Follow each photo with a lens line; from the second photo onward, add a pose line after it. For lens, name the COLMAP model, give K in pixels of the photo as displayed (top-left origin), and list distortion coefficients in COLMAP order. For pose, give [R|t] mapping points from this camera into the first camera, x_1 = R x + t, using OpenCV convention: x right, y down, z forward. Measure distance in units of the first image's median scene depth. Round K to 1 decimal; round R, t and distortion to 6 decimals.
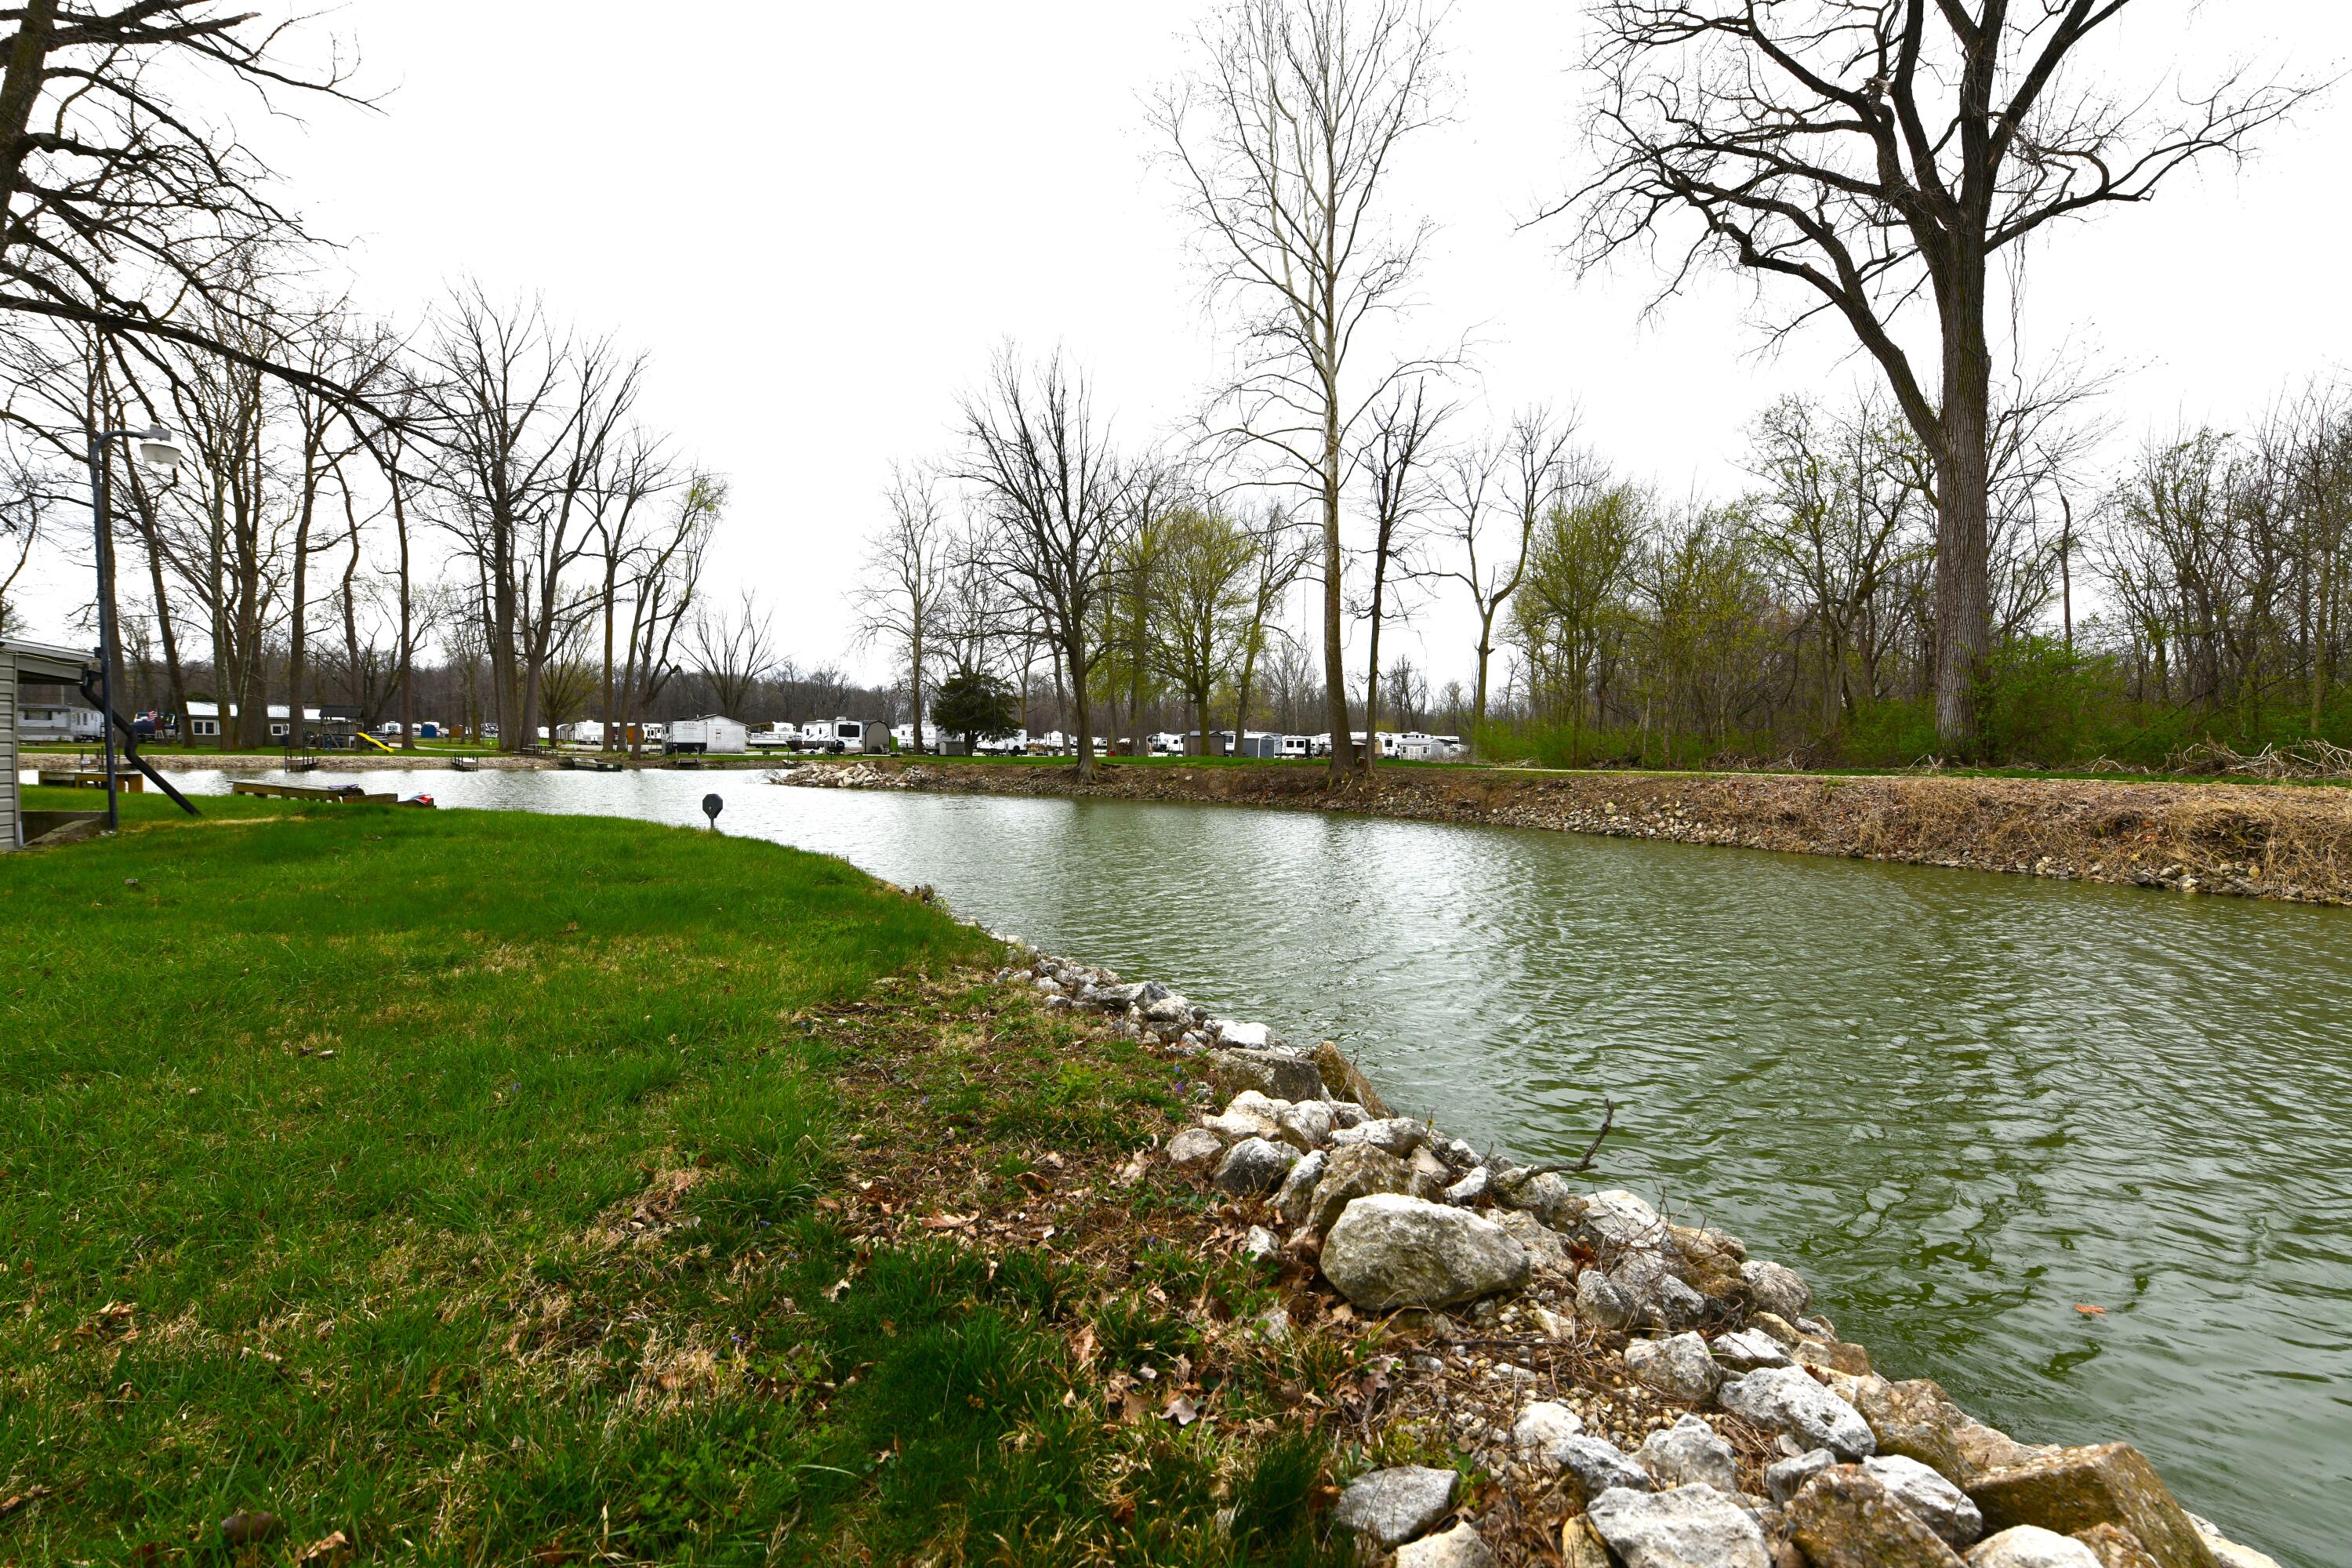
lens RADIAL K [[938.4, 0, 1169.6], [0, 938.4, 772.6], [0, 0, 1]] dist [-0.012220, -0.003181]
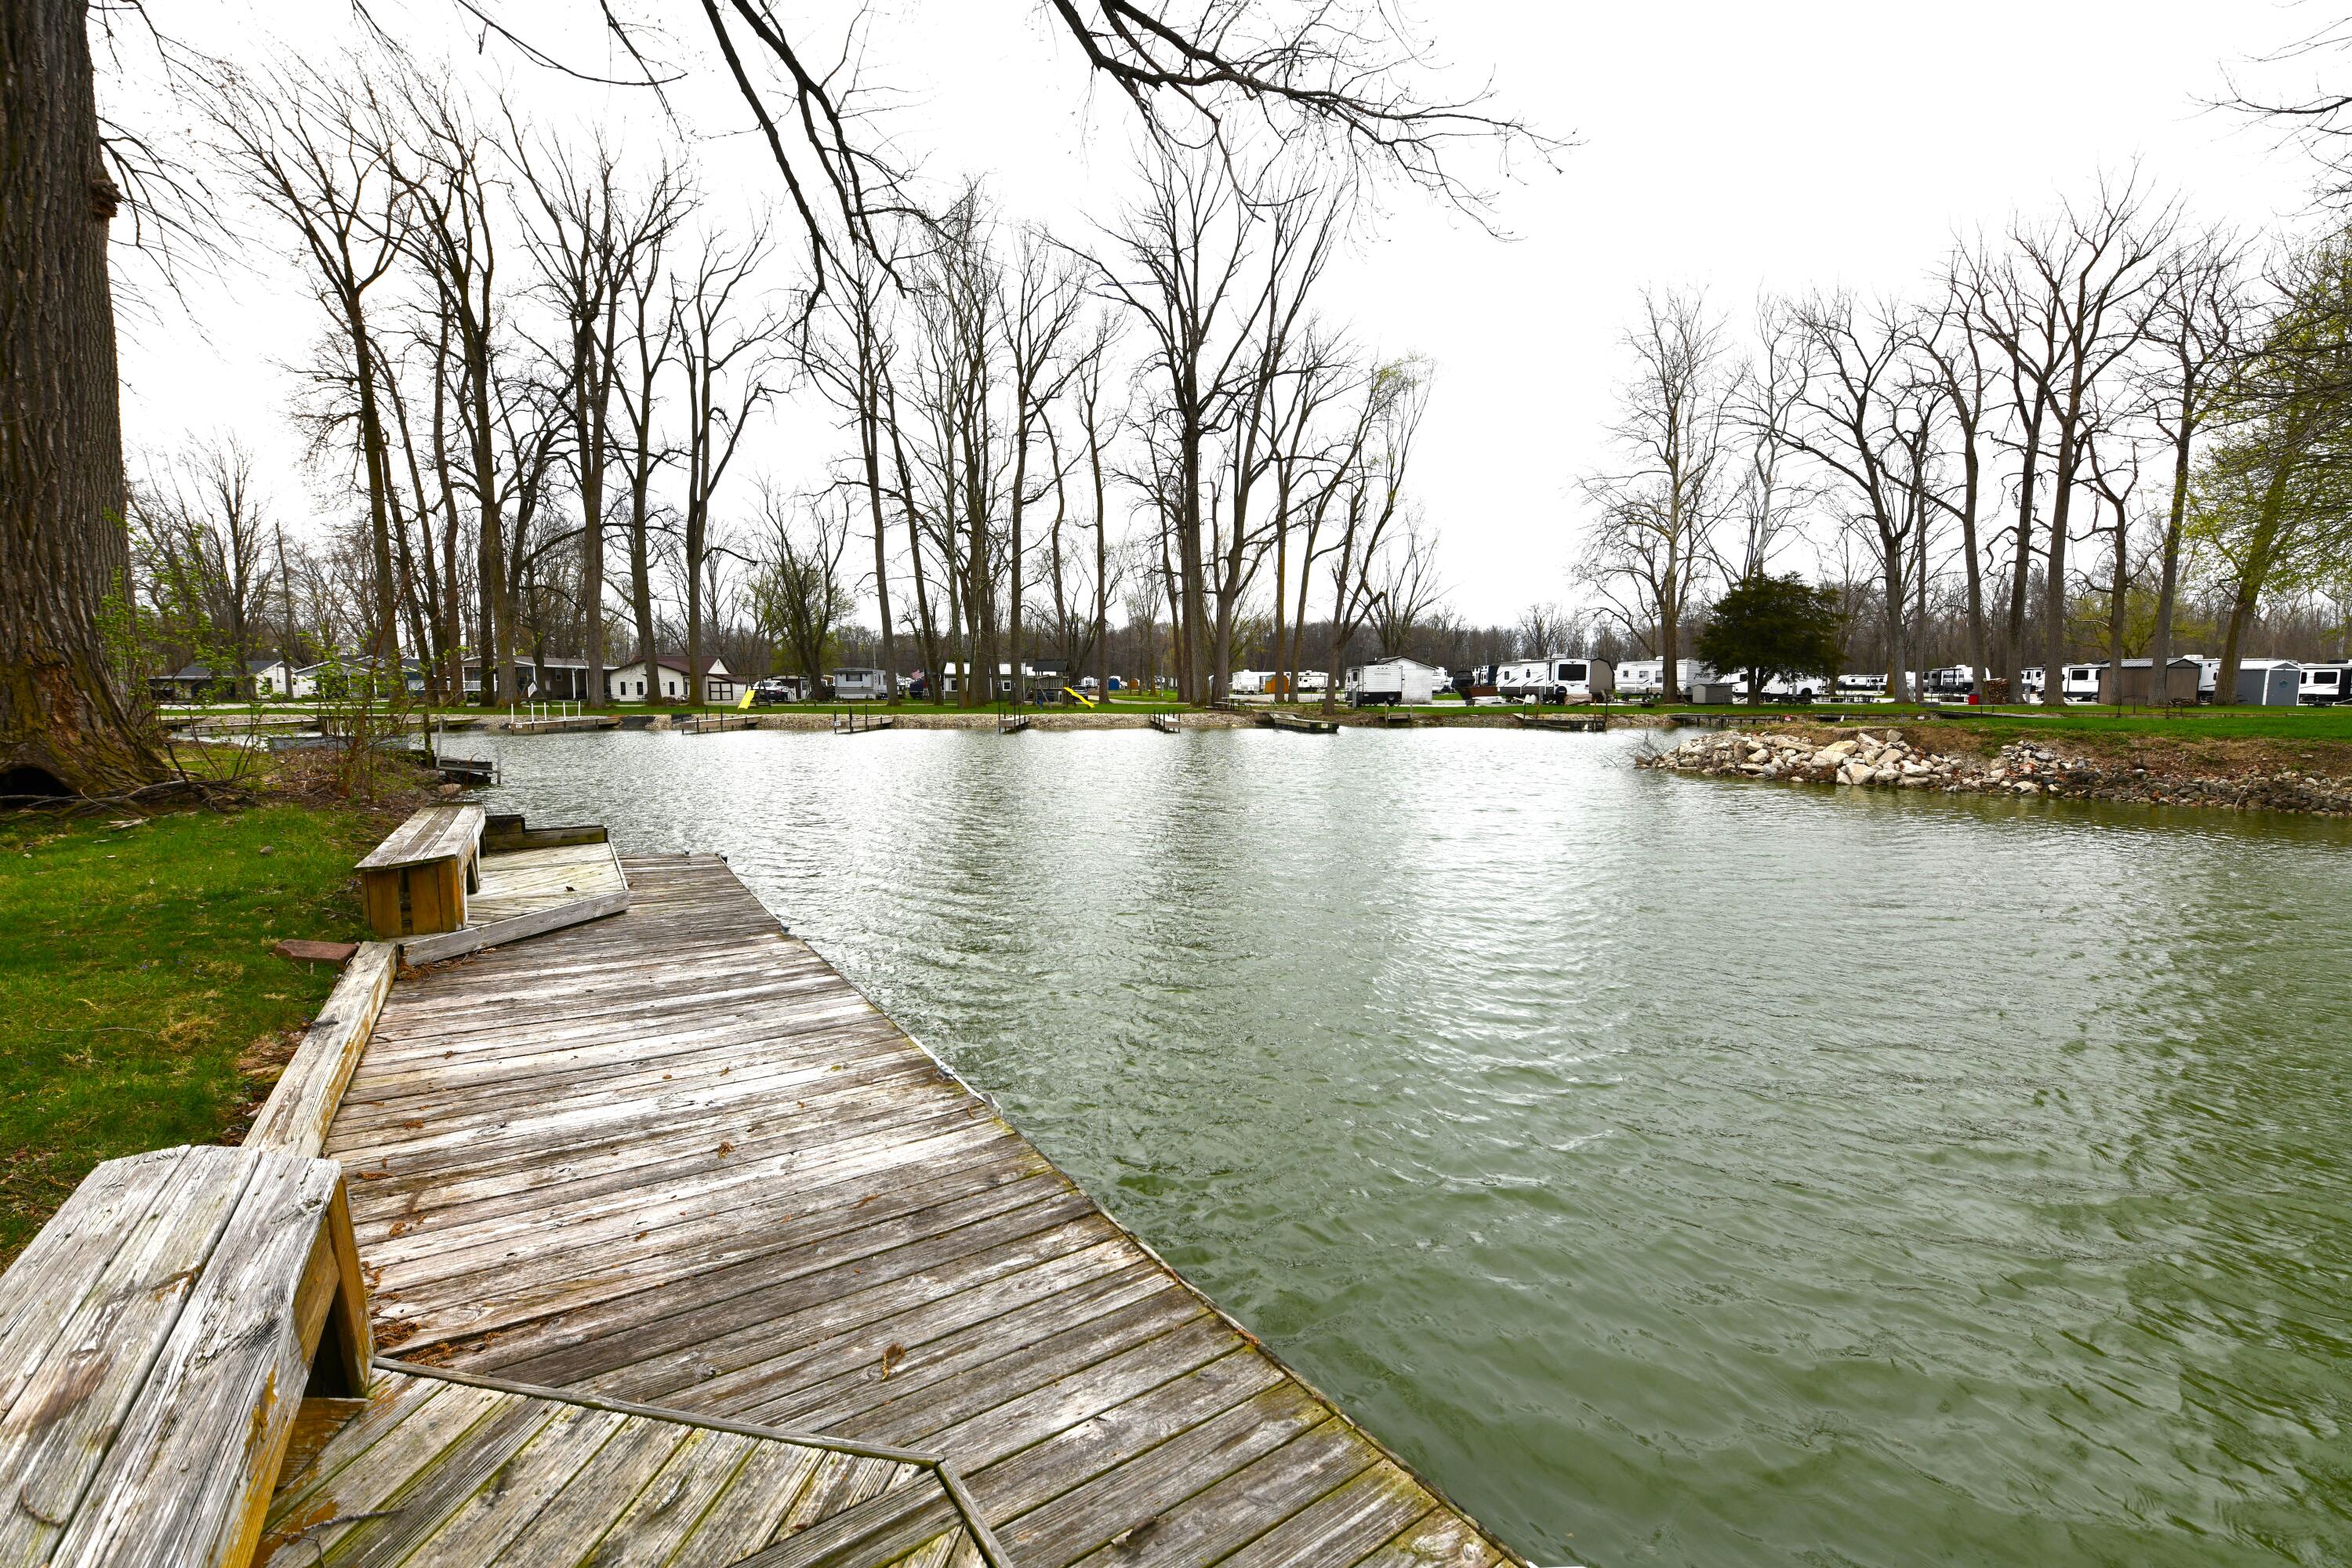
lens RADIAL K [[941.1, 0, 1165.0], [0, 941.1, 764.3], [0, 0, 1]] dist [-0.015509, -0.000567]
pose [[0.817167, 0.028470, -0.575697, -0.544649], [0.000499, 0.998744, 0.050100, -0.028962], [0.576401, -0.041228, 0.816127, 0.630259]]
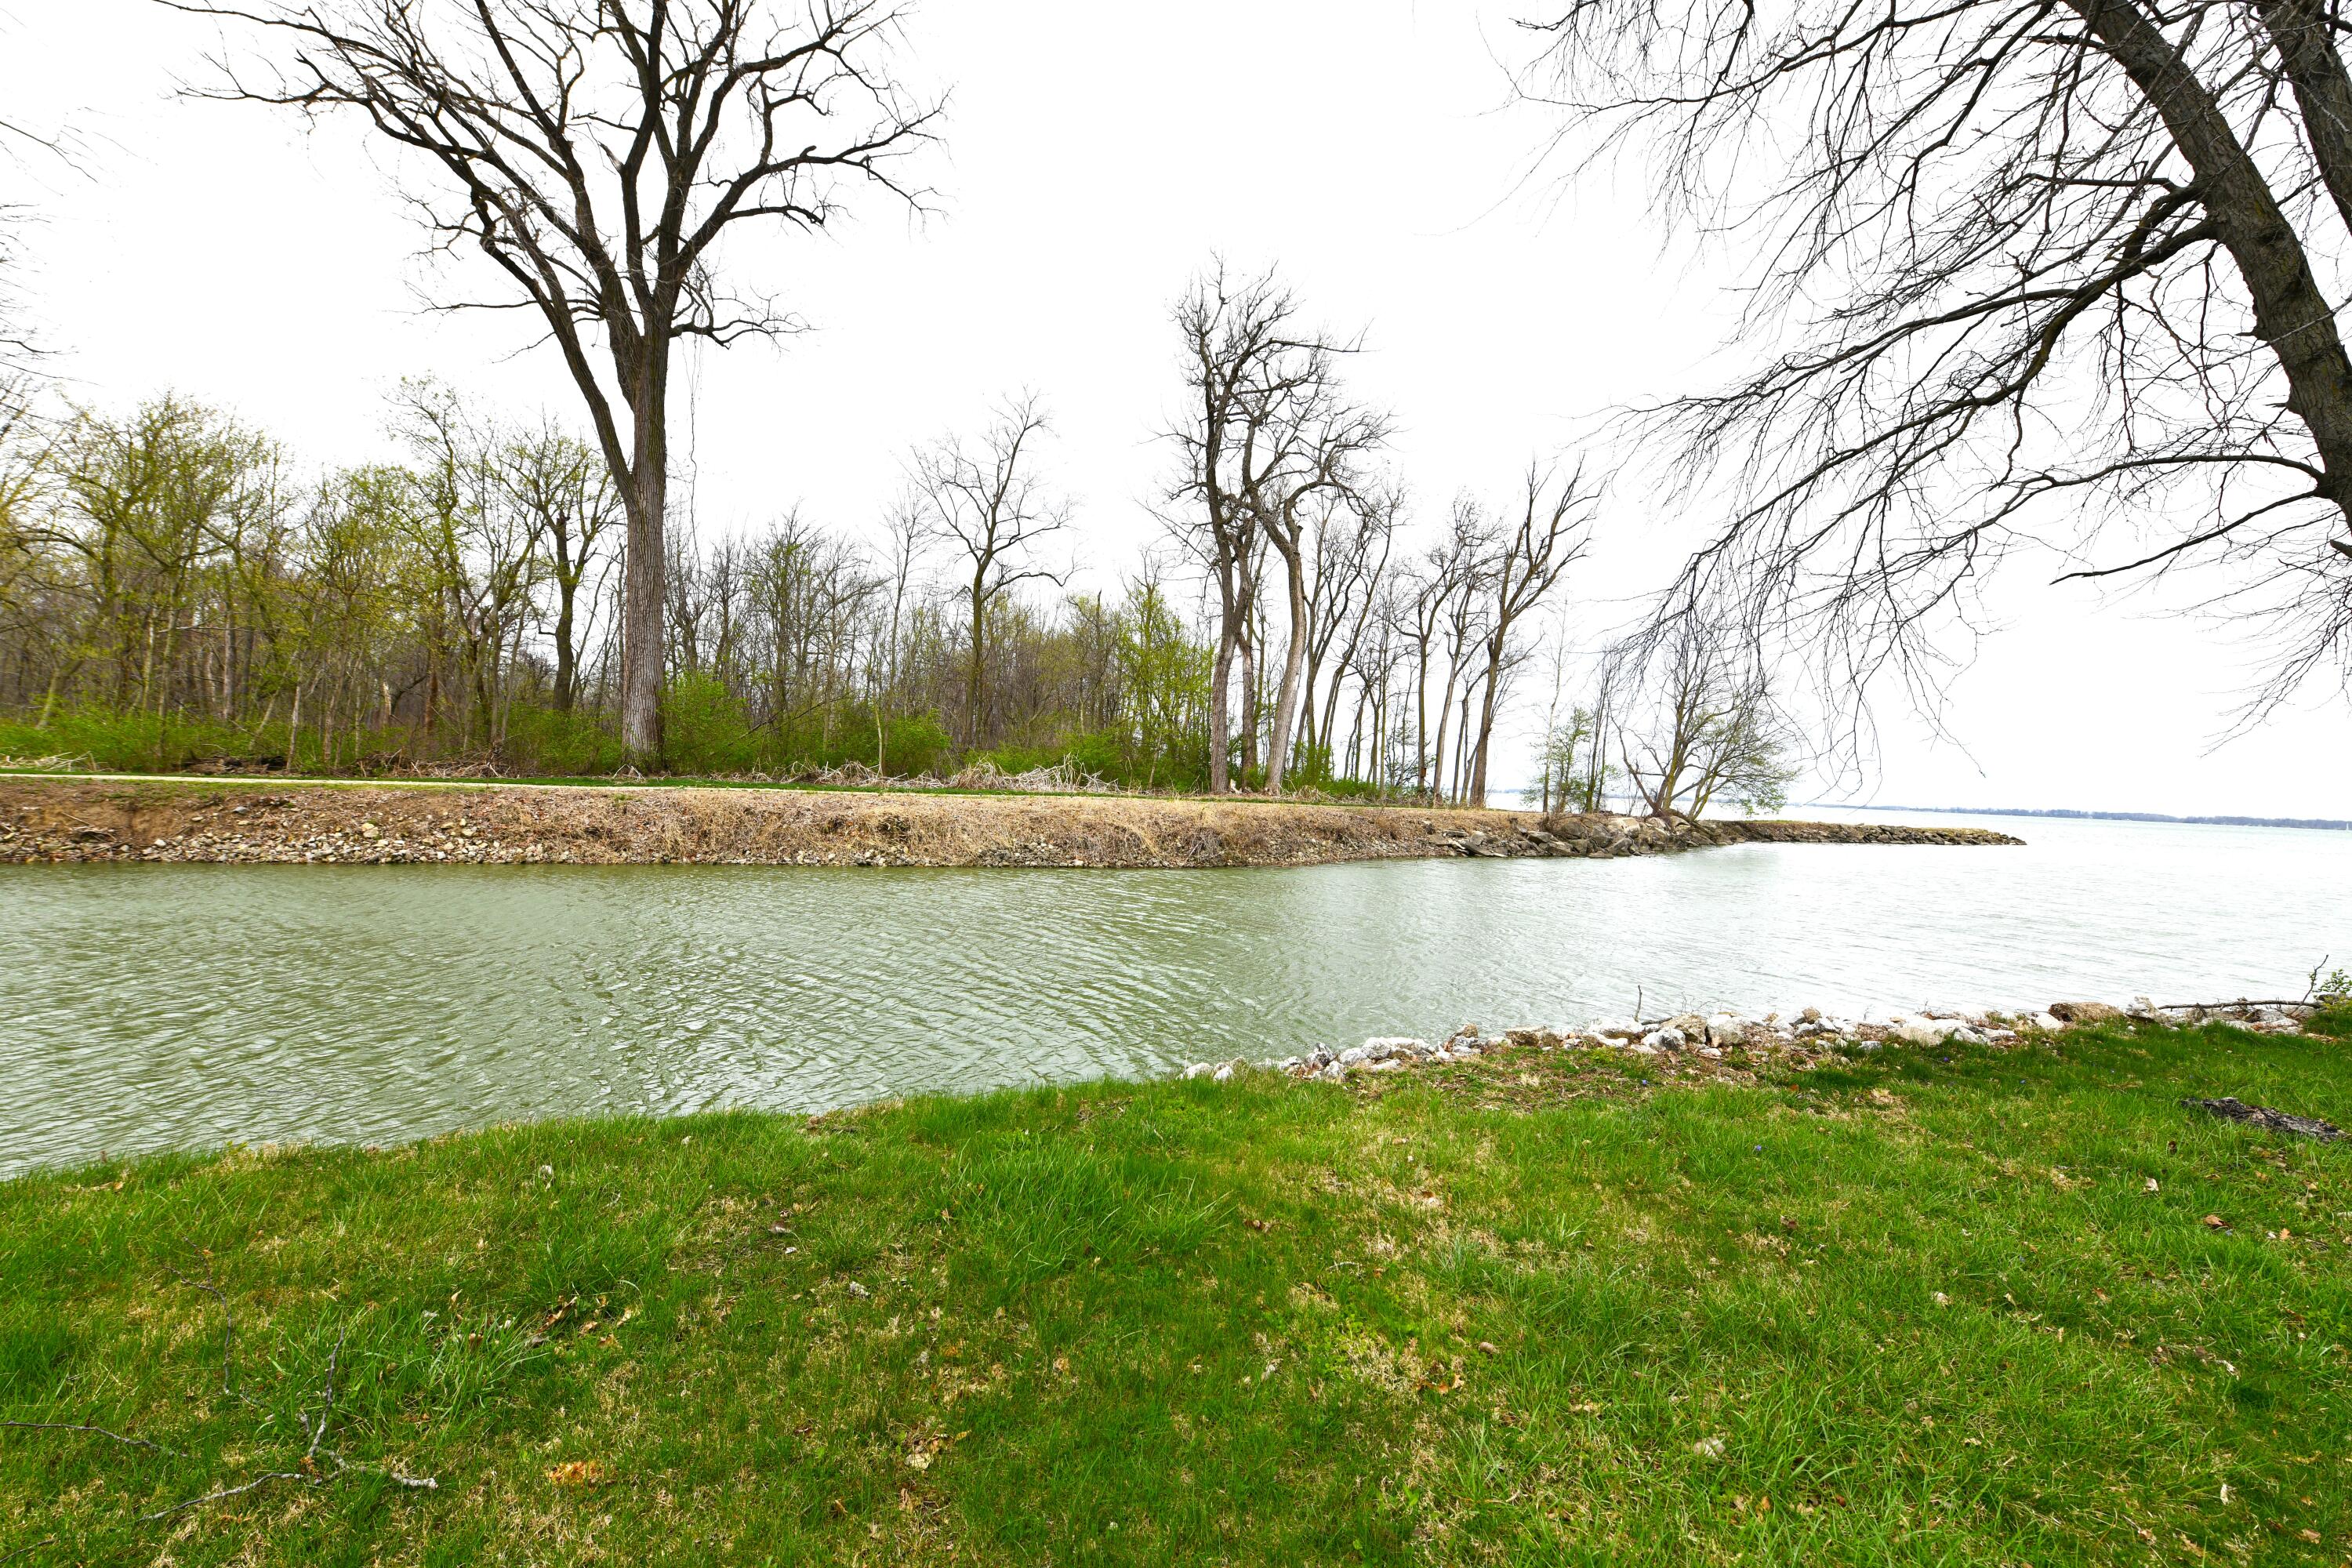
lens RADIAL K [[950.7, 0, 1152.5], [0, 950.7, 779.5], [0, 0, 1]] dist [-0.017132, -0.000220]
pose [[0.157160, -0.012744, 0.987491, -0.226221], [-0.012233, 0.999815, 0.014850, -0.026114], [-0.987497, -0.014414, 0.156975, 0.165195]]
